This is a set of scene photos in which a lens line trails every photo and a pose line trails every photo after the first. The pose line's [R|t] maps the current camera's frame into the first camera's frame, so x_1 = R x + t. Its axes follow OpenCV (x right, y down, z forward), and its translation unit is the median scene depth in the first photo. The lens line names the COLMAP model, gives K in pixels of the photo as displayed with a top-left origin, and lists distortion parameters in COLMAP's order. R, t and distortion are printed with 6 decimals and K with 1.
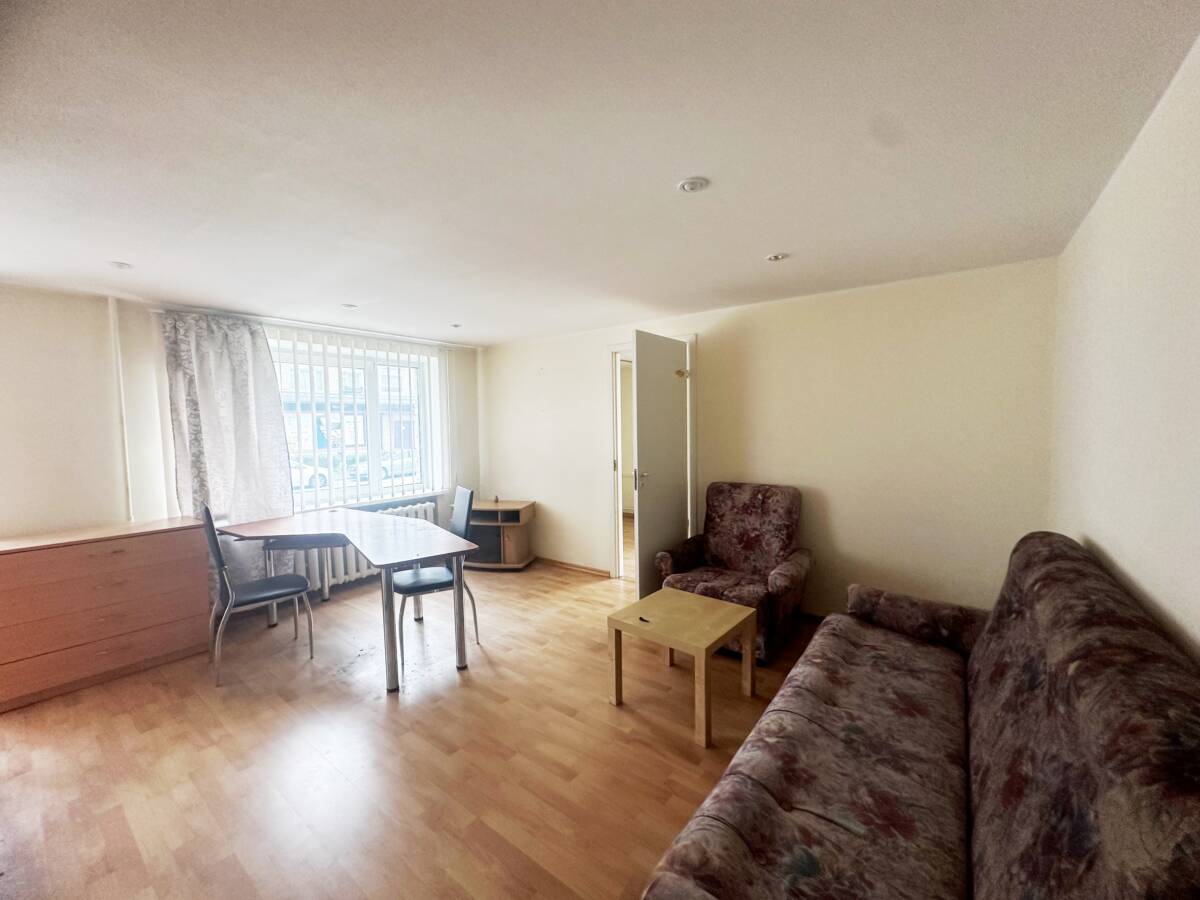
lens RADIAL K [[480.1, 0, 603.5], [0, 480.1, 447.9], [0, 0, 1]] dist [0.000469, -0.000193]
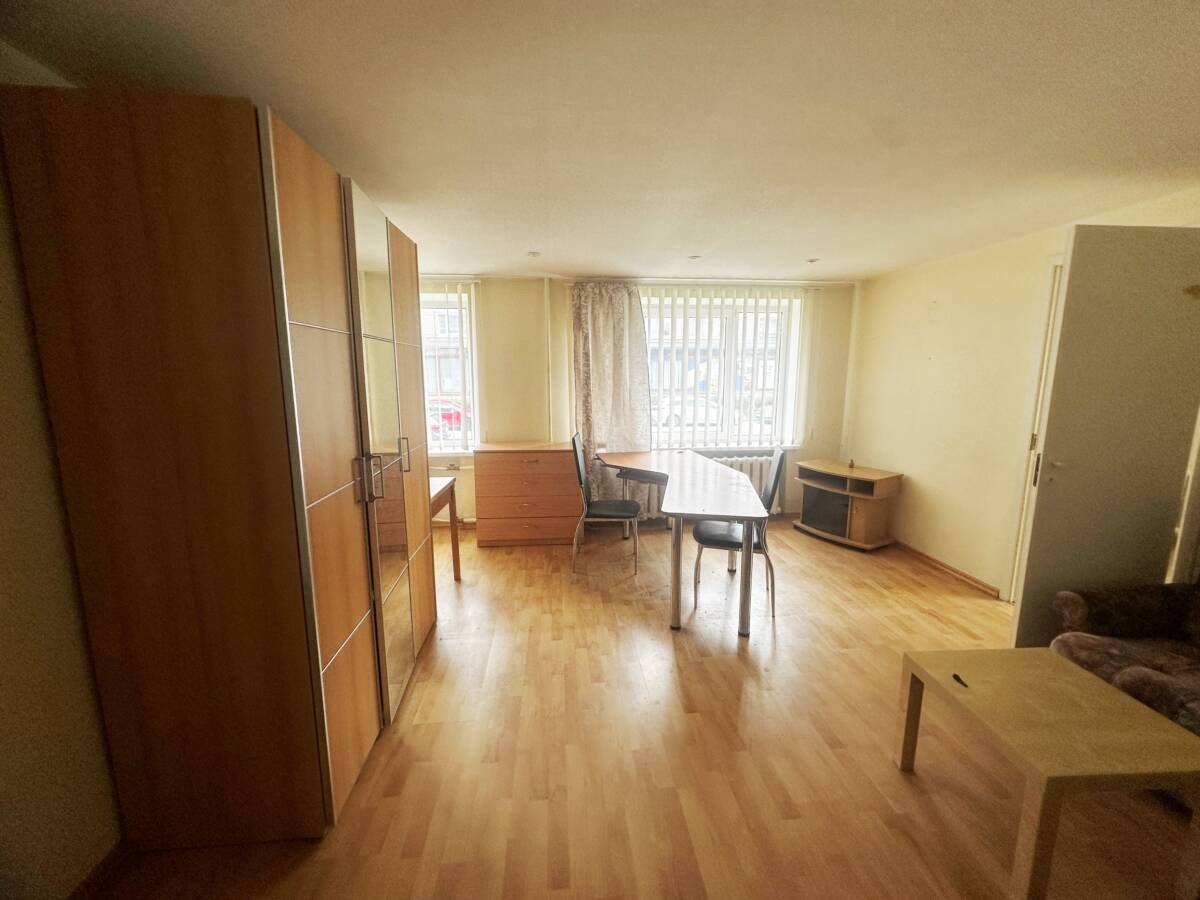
lens RADIAL K [[480.1, 0, 598.5], [0, 480.1, 447.6], [0, 0, 1]] dist [0.000469, -0.000193]
pose [[0.676010, 0.130726, -0.725205, 0.124912], [-0.047709, 0.989838, 0.133957, -0.020282], [0.735347, -0.055957, 0.675377, 0.129699]]
